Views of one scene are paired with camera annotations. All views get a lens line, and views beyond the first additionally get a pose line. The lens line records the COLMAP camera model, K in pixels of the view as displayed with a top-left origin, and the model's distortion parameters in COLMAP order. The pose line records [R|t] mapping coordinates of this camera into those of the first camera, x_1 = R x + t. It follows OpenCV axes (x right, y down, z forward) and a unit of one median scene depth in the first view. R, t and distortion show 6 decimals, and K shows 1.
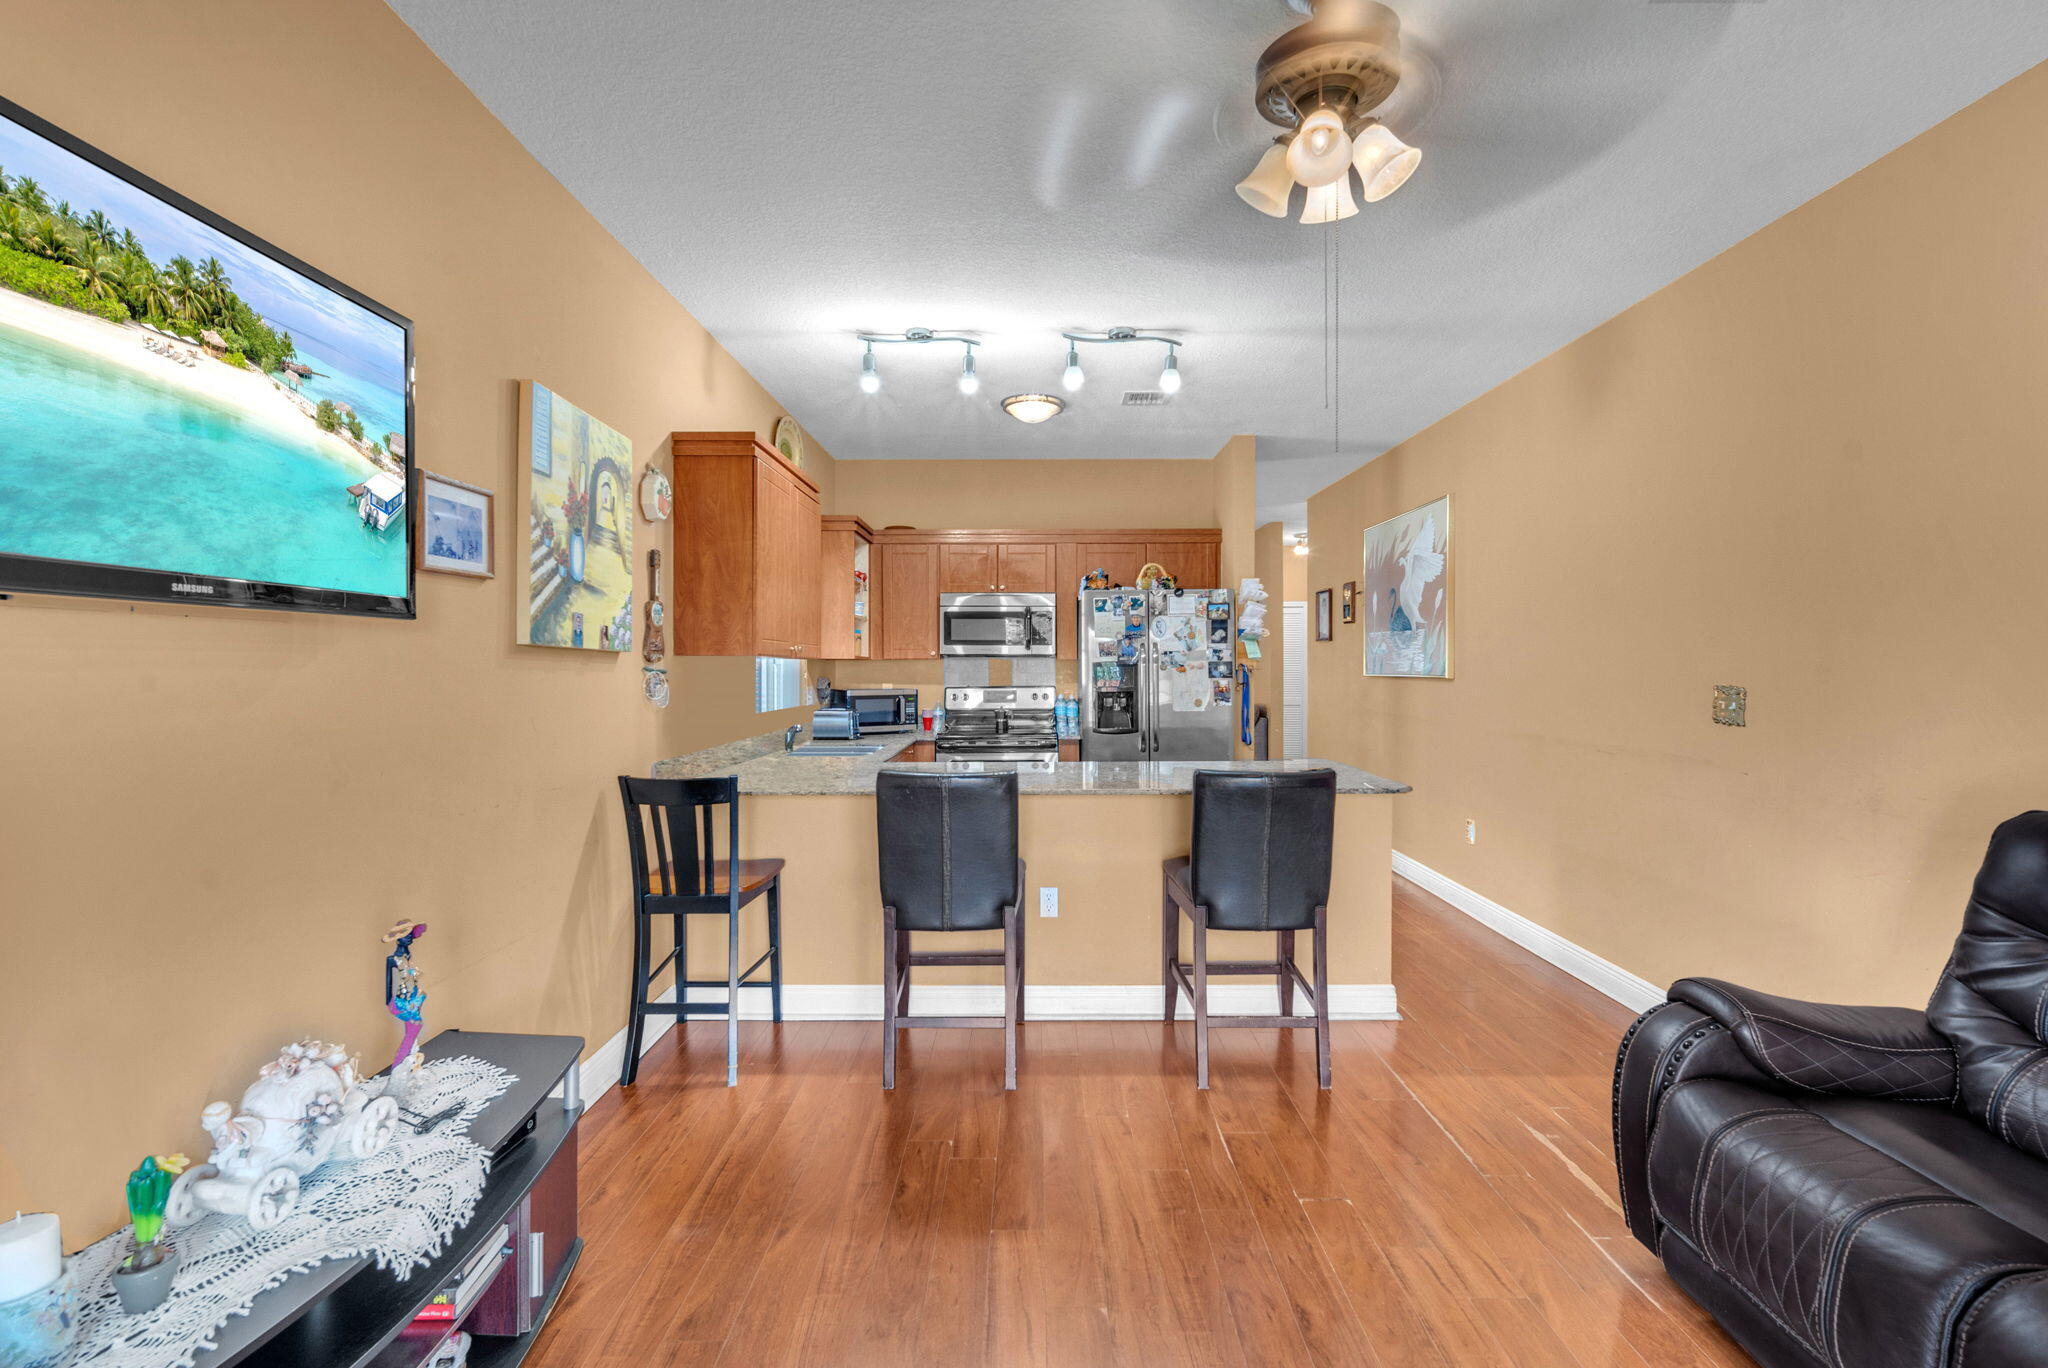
lens RADIAL K [[893.4, 0, 1032.1], [0, 893.4, 676.1], [0, 0, 1]] dist [-0.014459, 0.006047]
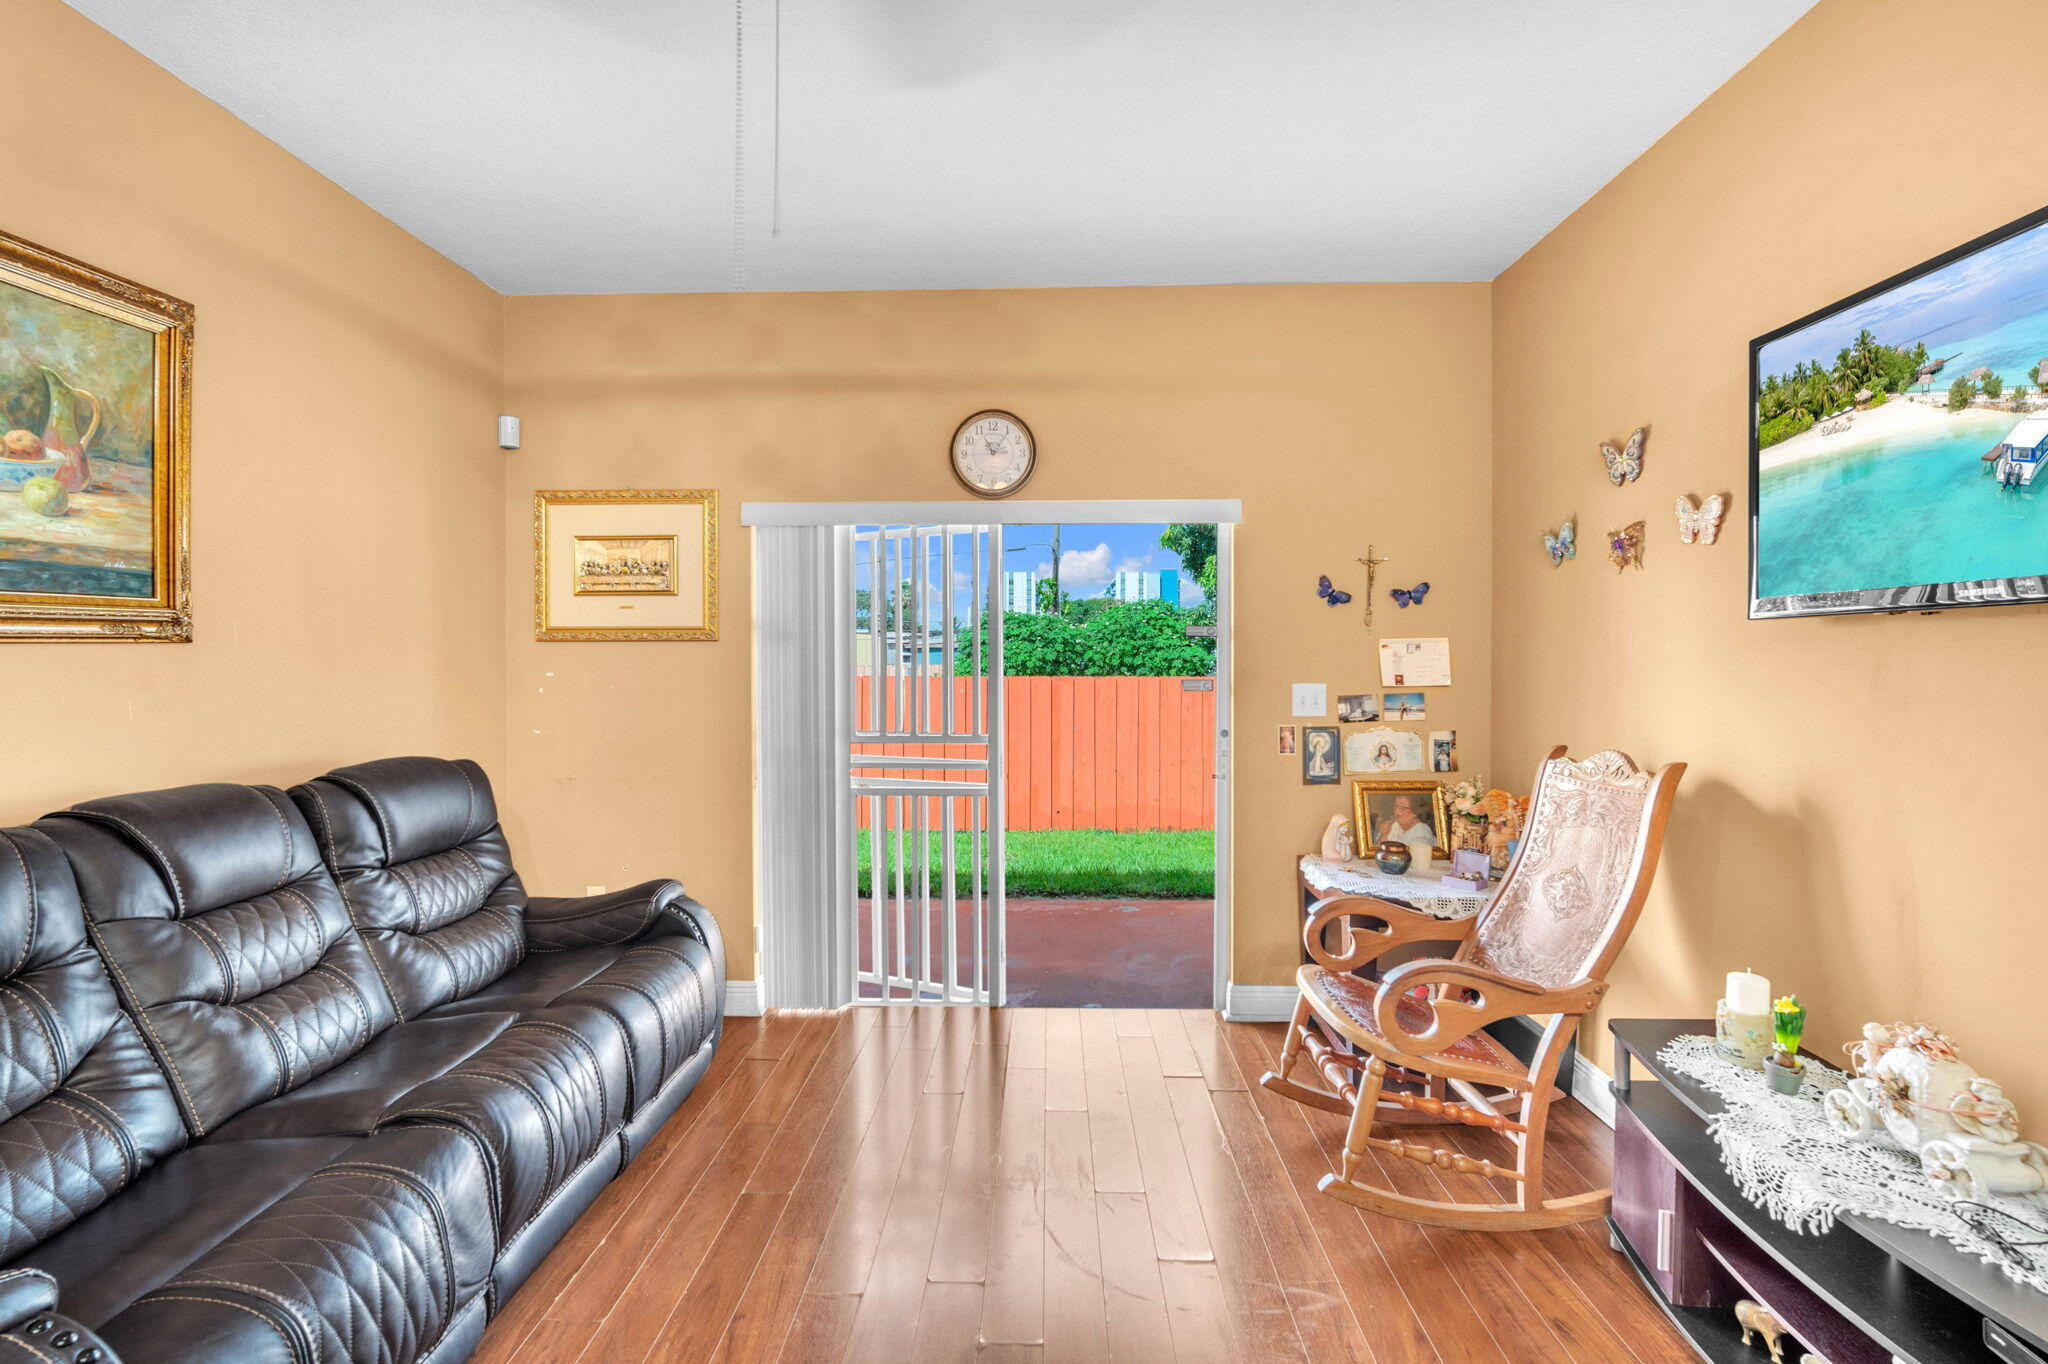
lens RADIAL K [[905.0, 0, 1021.9], [0, 905.0, 673.5], [0, 0, 1]] dist [-0.016315, 0.006413]
pose [[-0.999775, 0.001157, 0.021184, 0.072543], [0.001783, 0.999561, 0.029561, -0.011969], [-0.021141, 0.029593, -0.999338, 0.758894]]
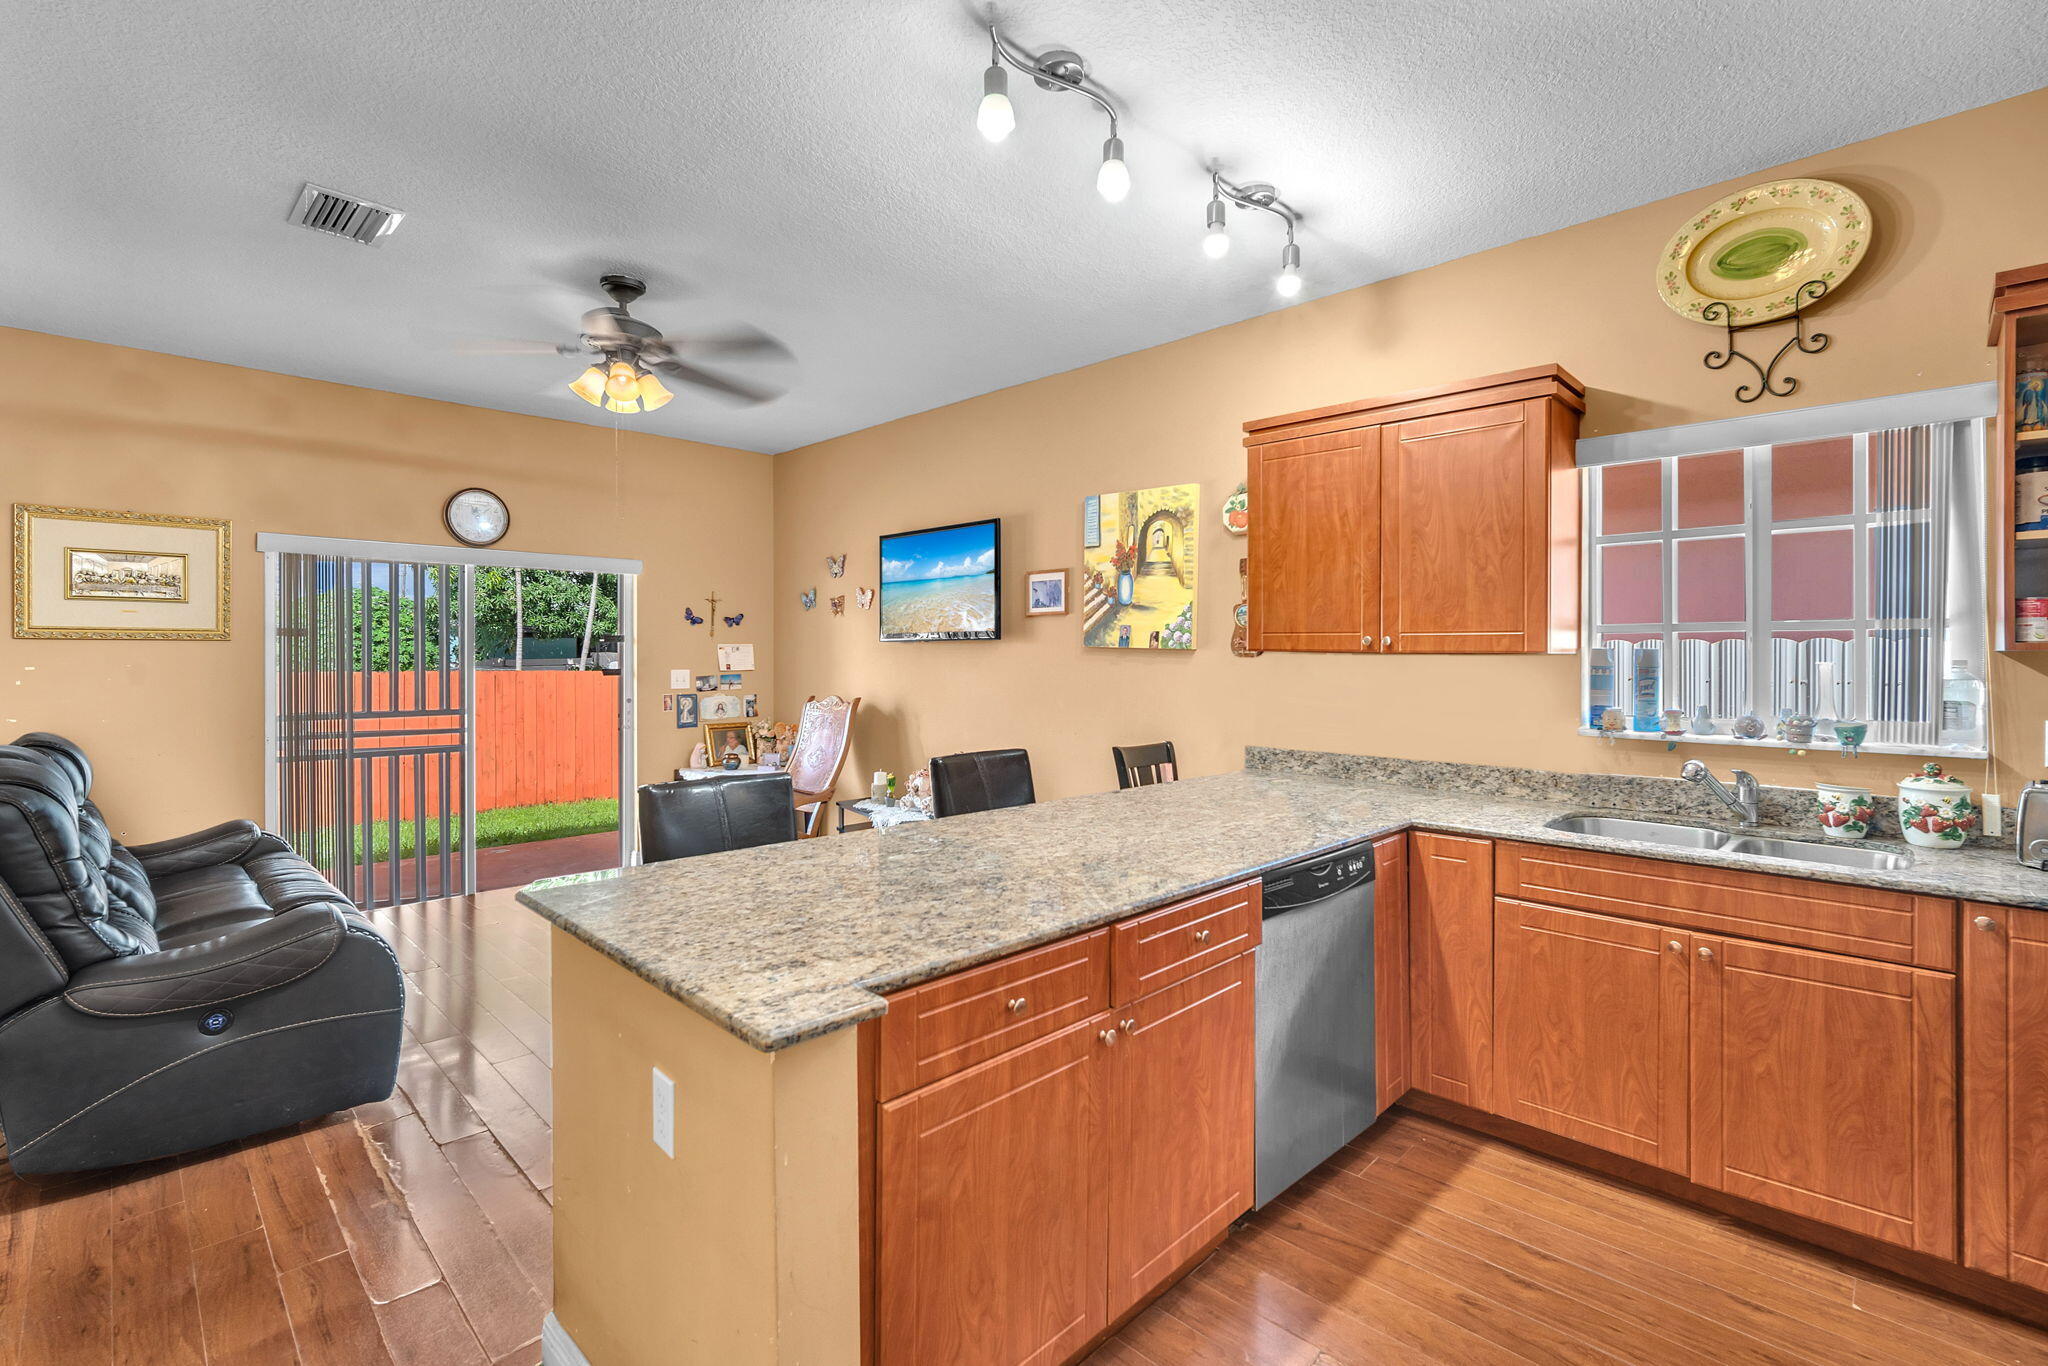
lens RADIAL K [[924.3, 0, 1024.8], [0, 924.3, 651.4], [0, 0, 1]] dist [-0.013759, 0.006306]
pose [[-0.696769, -0.002511, -0.717291, 0.523278], [-0.011151, 0.999911, 0.007331, -0.024518], [0.717209, 0.013107, -0.696735, 1.375397]]
